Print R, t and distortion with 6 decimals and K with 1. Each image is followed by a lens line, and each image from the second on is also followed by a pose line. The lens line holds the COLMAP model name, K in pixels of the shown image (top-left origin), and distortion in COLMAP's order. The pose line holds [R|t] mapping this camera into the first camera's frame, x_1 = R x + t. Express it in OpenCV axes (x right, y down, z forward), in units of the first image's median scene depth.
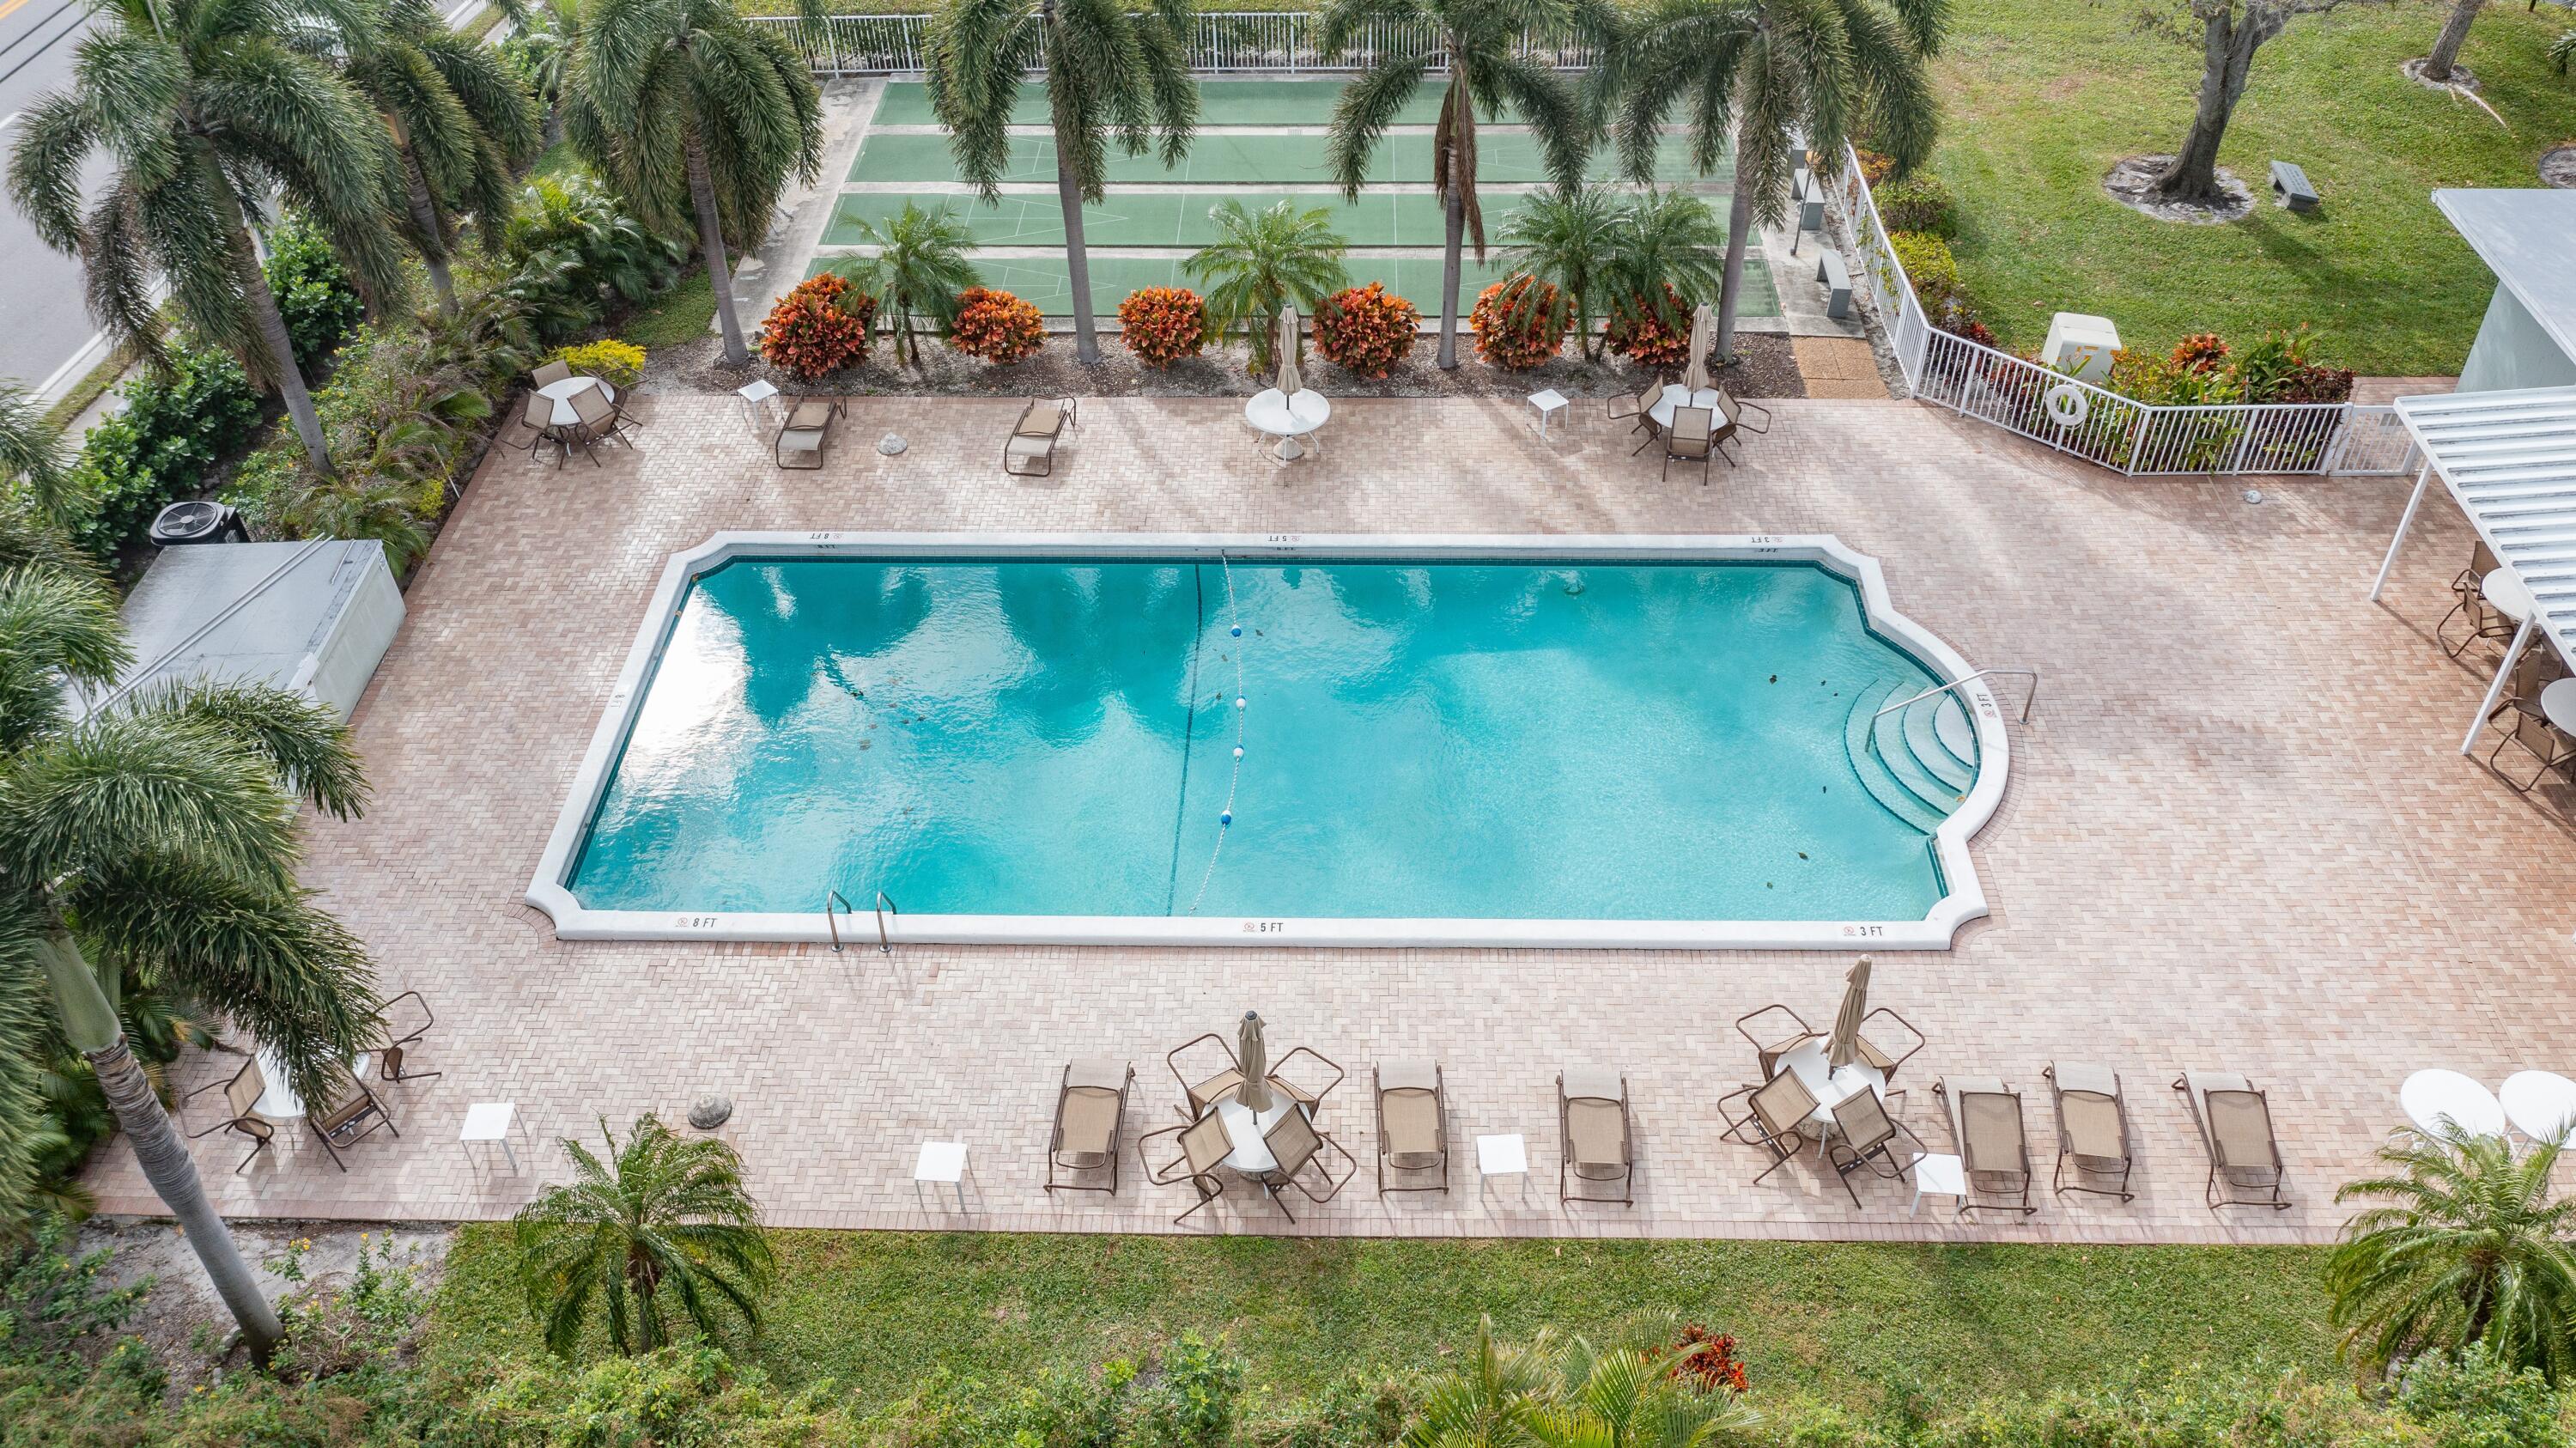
lens RADIAL K [[2048.0, 0, 1288.0], [0, 2048.0, 724.0], [0, 0, 1]] dist [-0.010746, -0.003489]
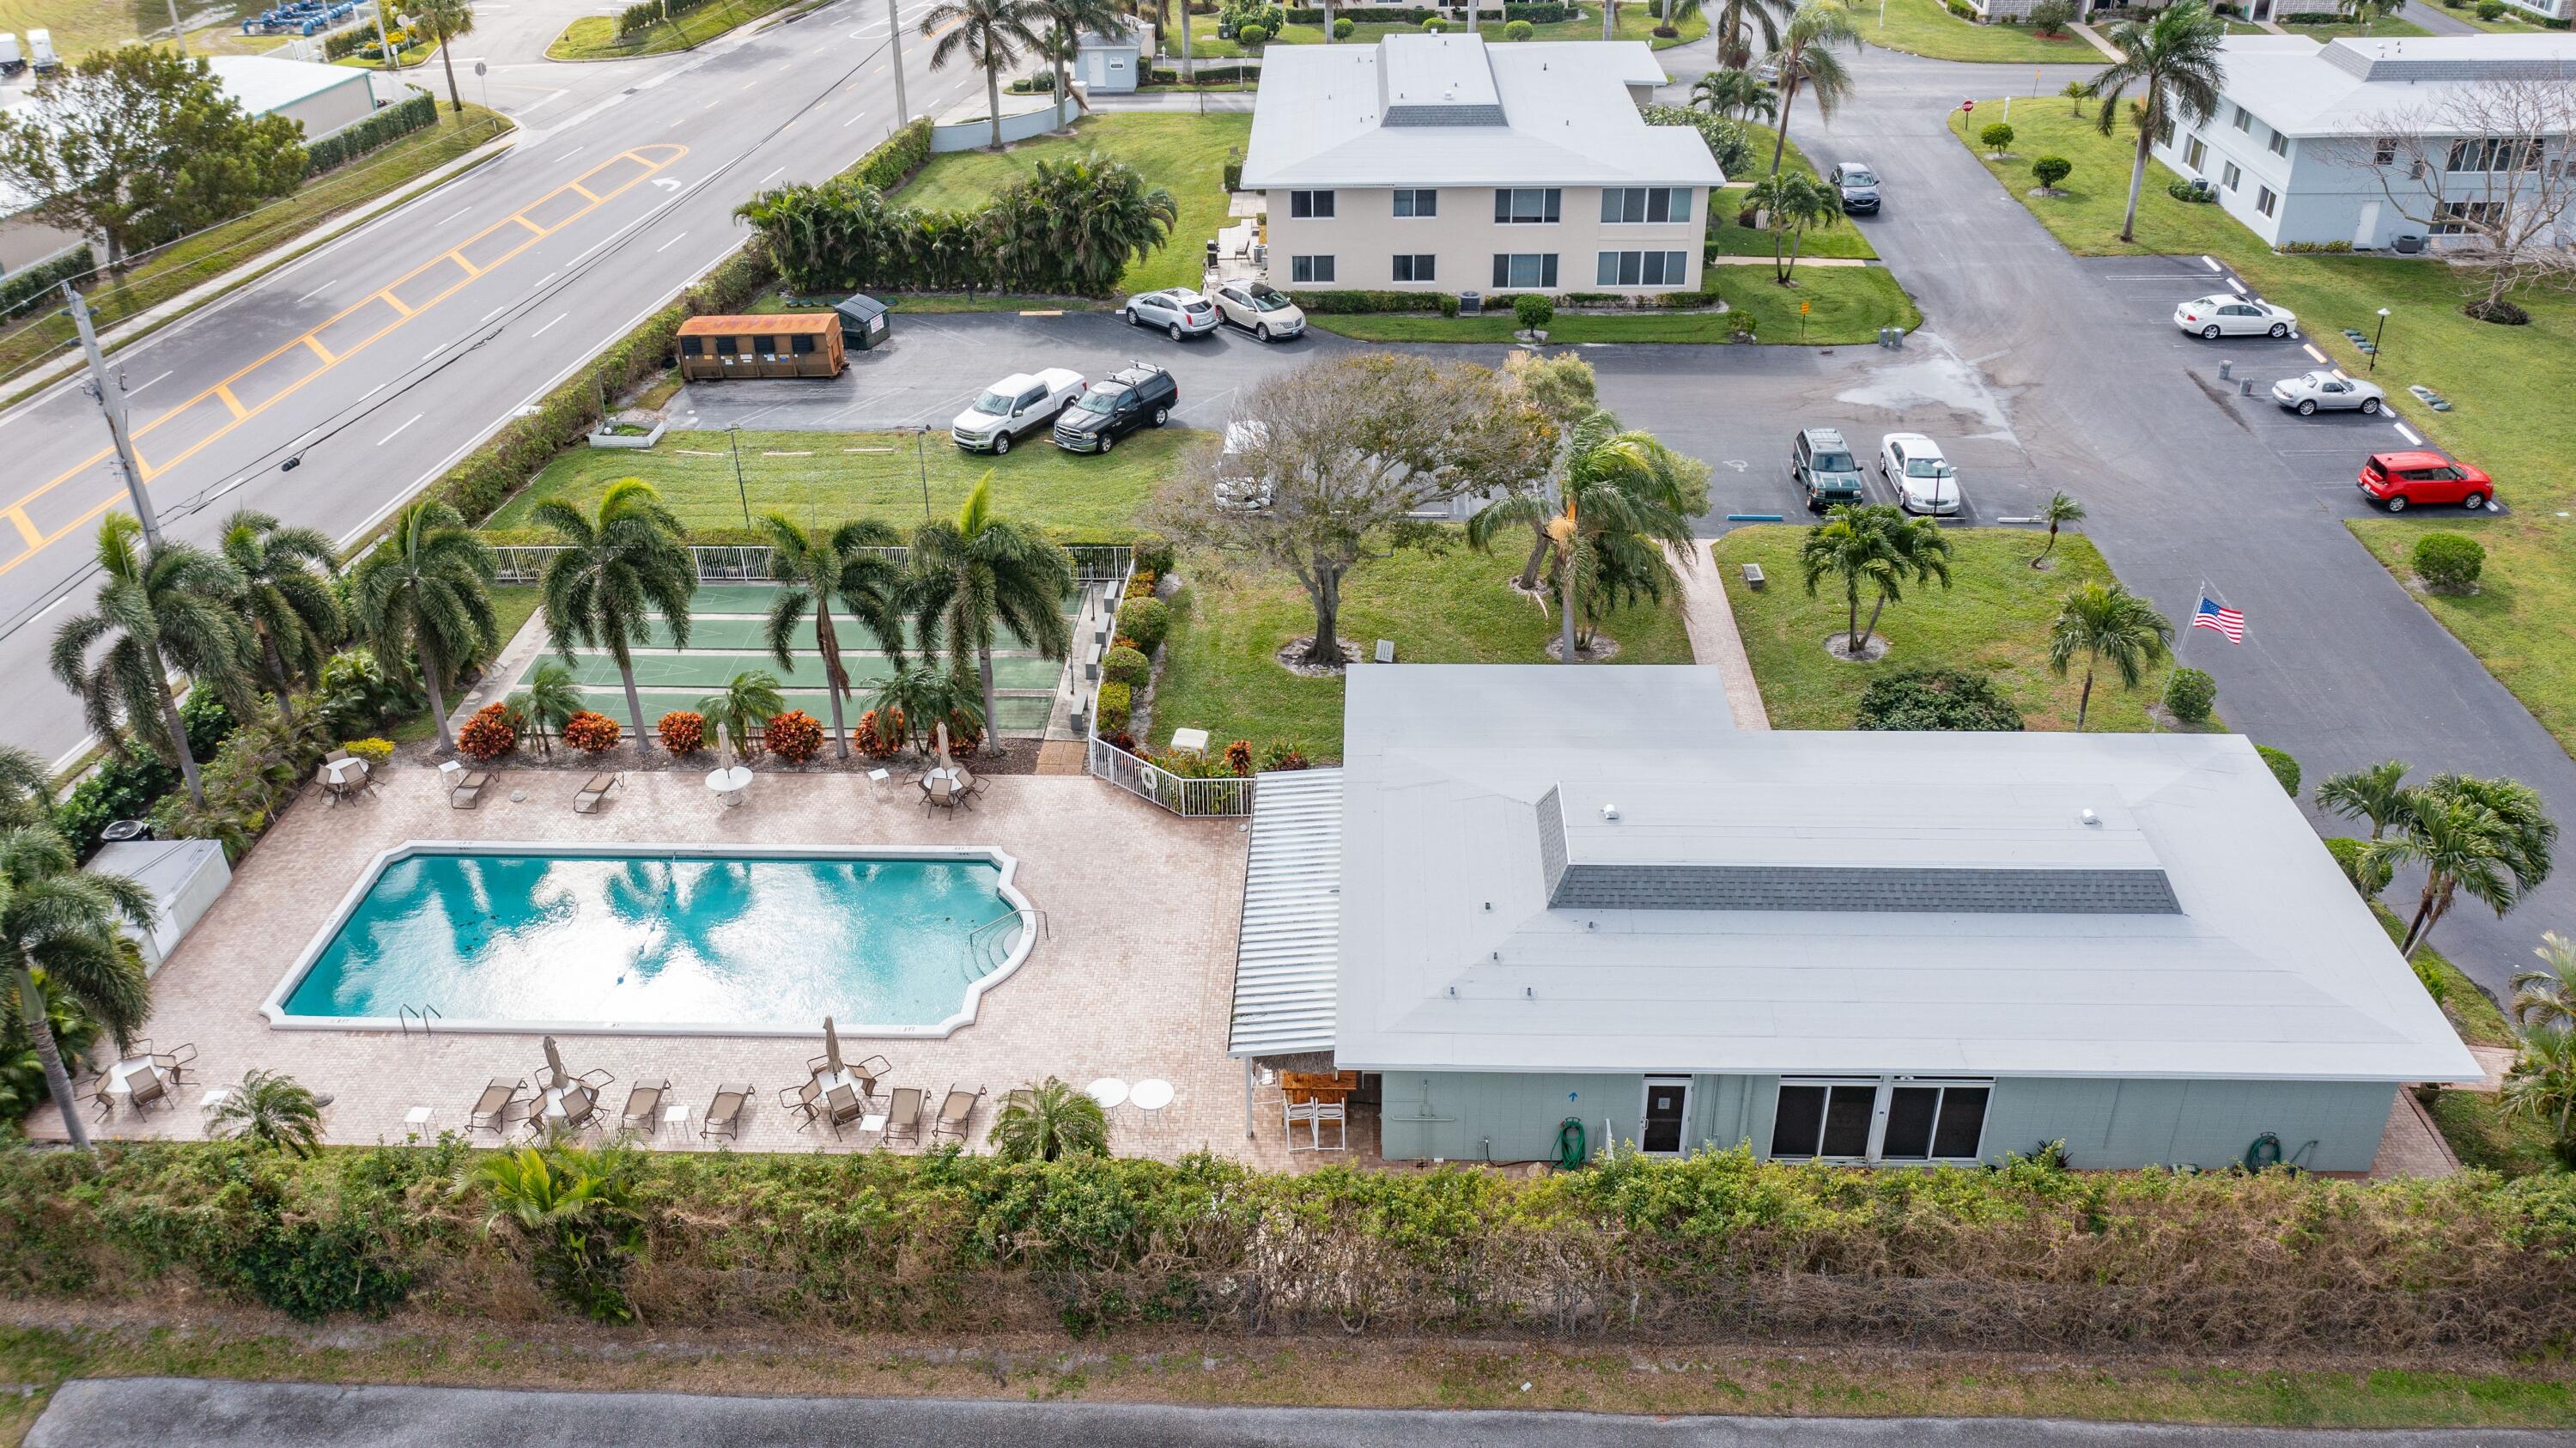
lens RADIAL K [[2048.0, 0, 1288.0], [0, 2048.0, 724.0], [0, 0, 1]] dist [-0.010746, -0.003489]
pose [[0.999923, 0.006303, -0.010736, 0.509966], [-0.008234, 0.981634, -0.190597, 0.140992], [0.009337, 0.190671, 0.981610, -0.786587]]
